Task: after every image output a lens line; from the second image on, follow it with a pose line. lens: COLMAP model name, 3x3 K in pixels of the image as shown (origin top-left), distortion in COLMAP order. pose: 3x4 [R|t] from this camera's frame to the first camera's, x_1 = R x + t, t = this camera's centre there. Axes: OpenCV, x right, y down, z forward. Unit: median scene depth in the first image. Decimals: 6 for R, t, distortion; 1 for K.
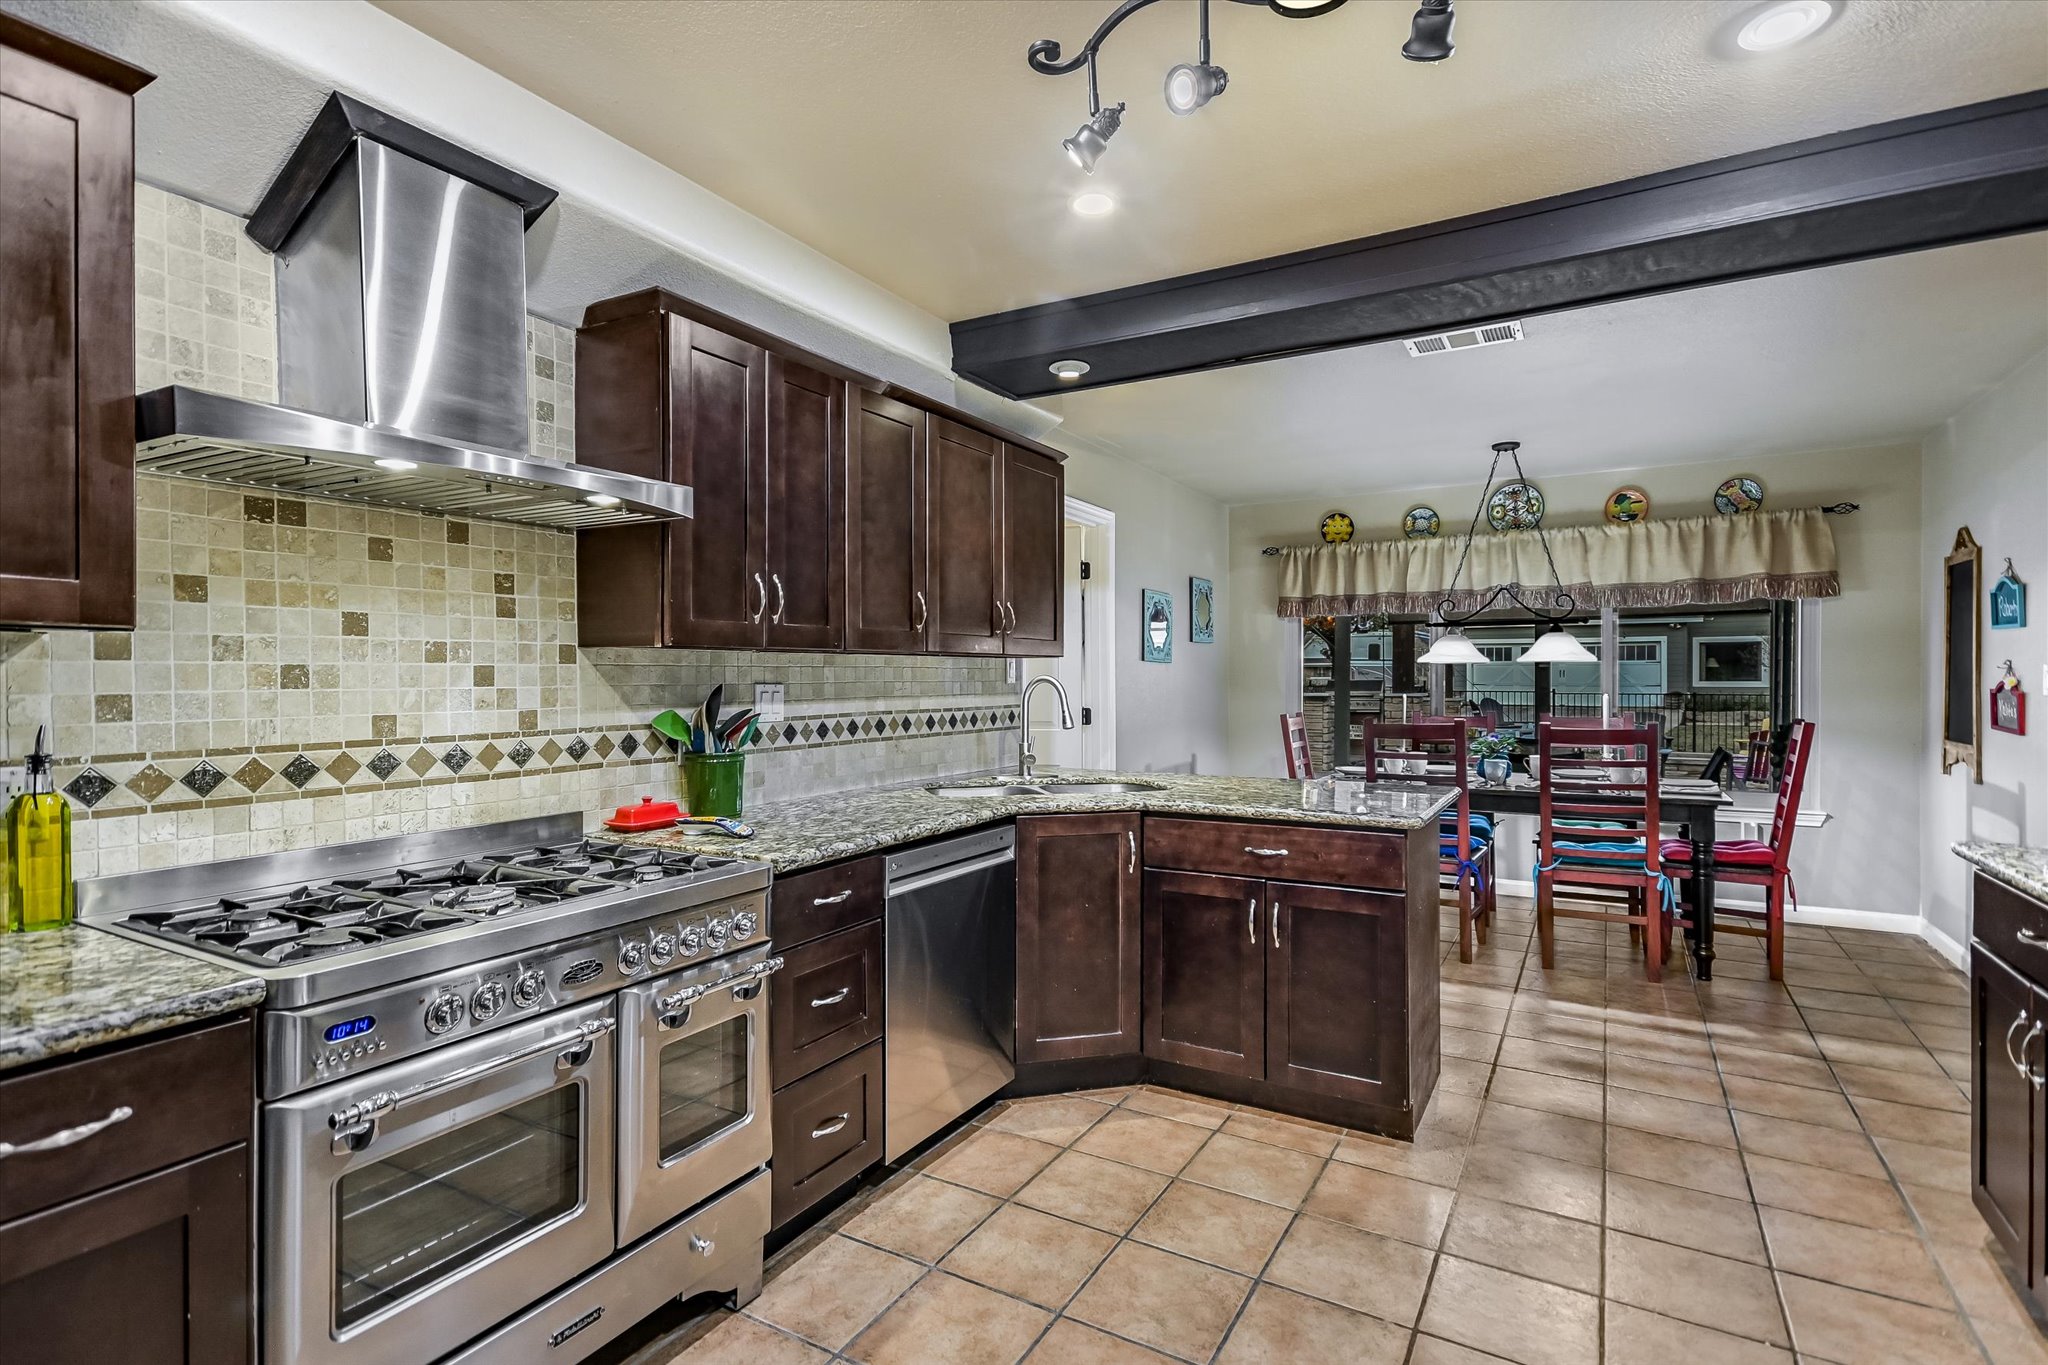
lens RADIAL K [[1094.8, 0, 1027.9], [0, 1094.8, 669.7], [0, 0, 1]] dist [0.019013, 0.001236]
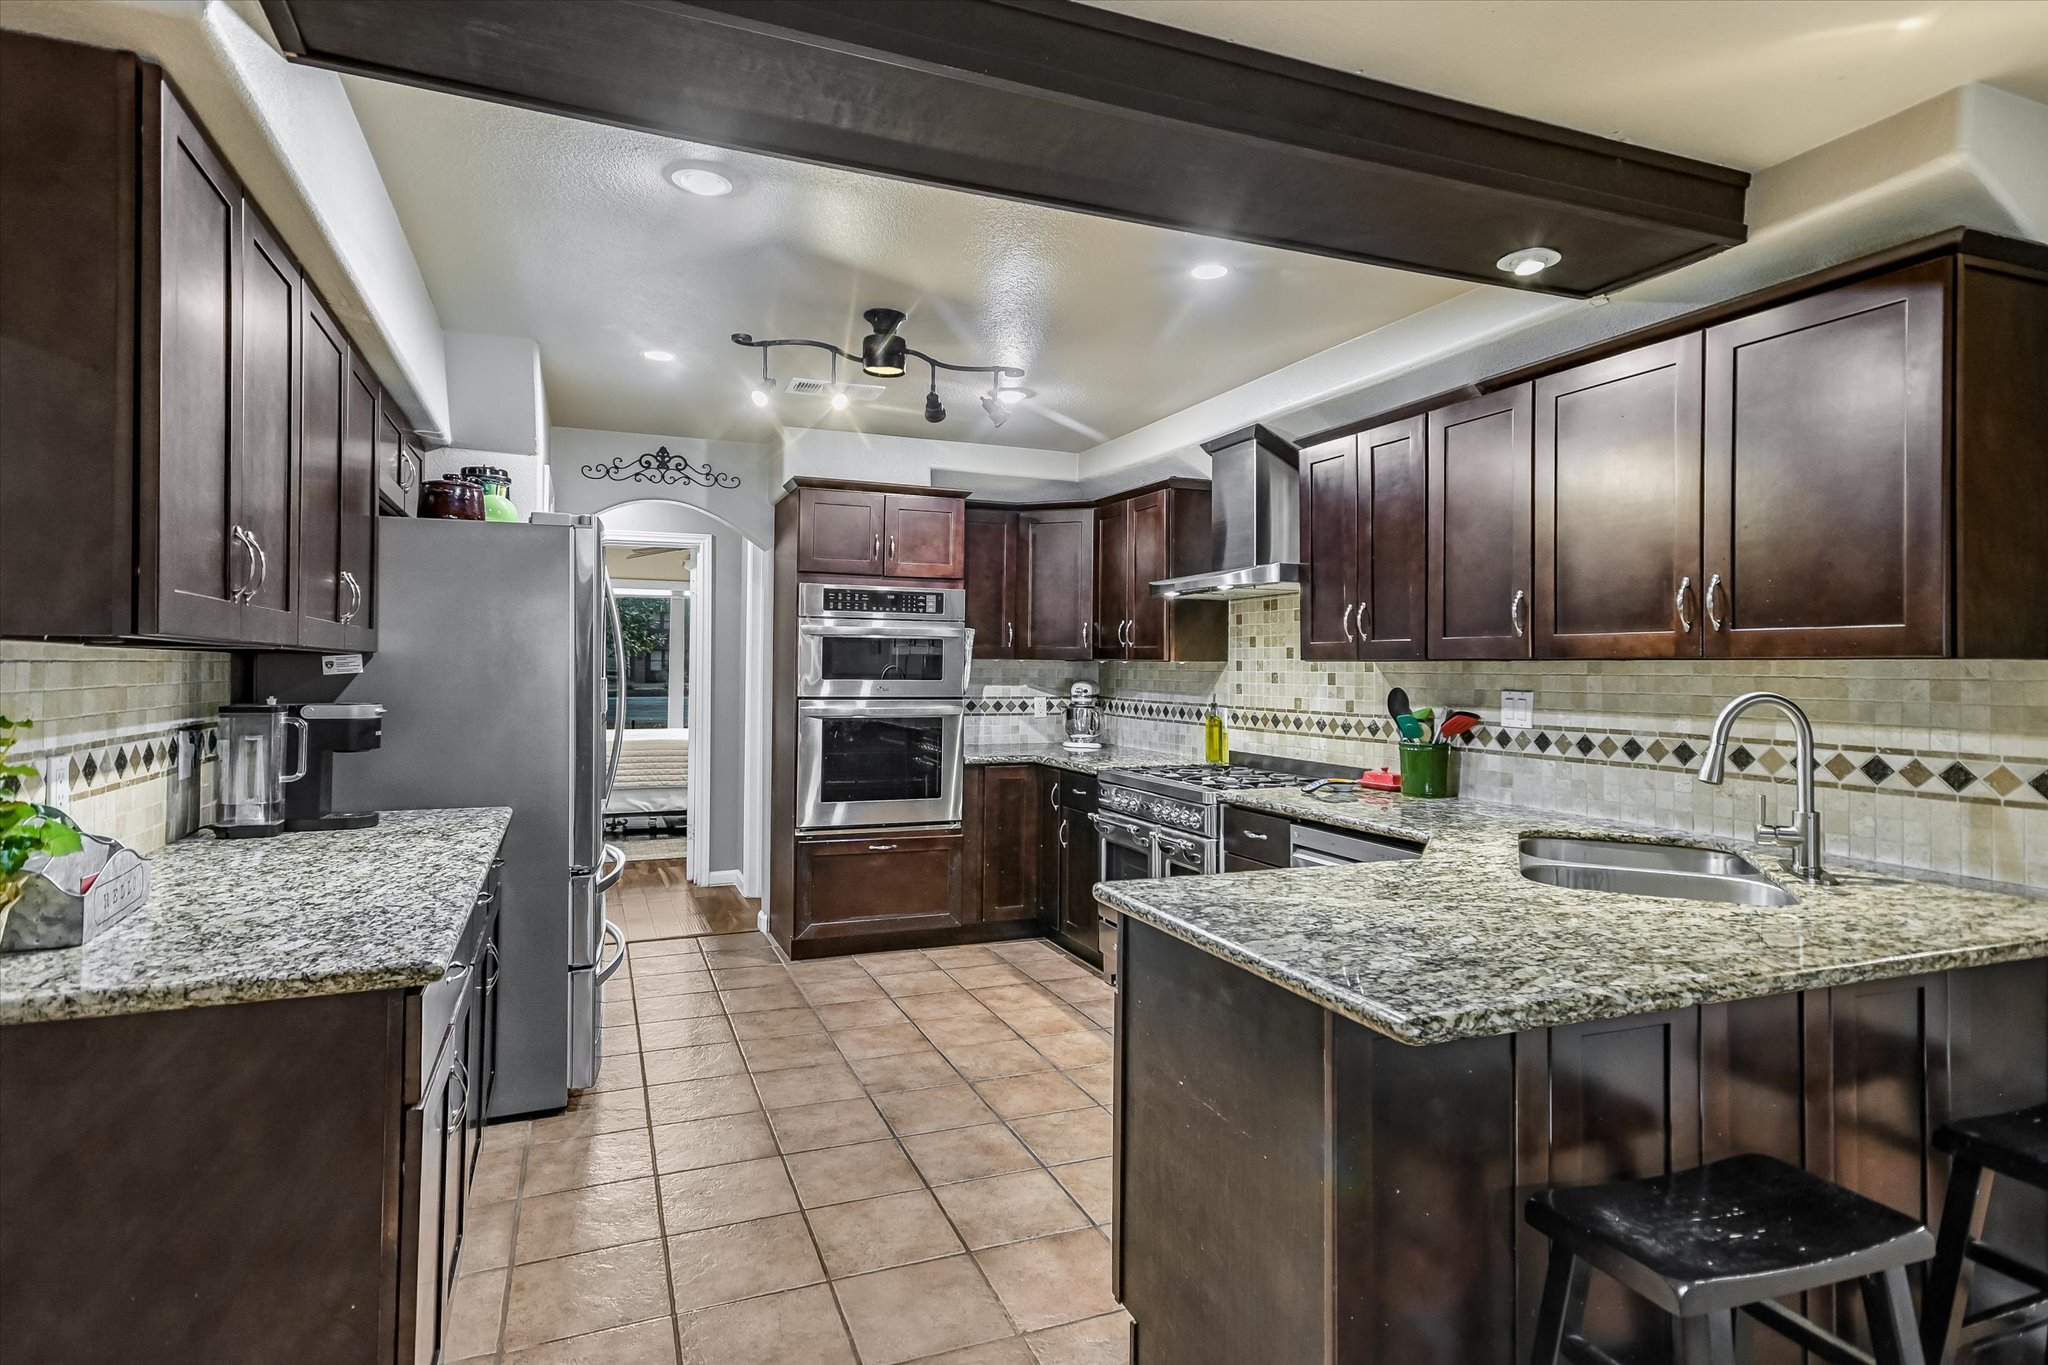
lens RADIAL K [[1094.8, 0, 1027.9], [0, 1094.8, 669.7], [0, 0, 1]] dist [0.019013, 0.001236]
pose [[-0.649699, 0.001134, -0.760191, 1.088716], [-0.000151, 0.999999, 0.001621, -0.011581], [0.760192, 0.001168, -0.649698, 1.674356]]
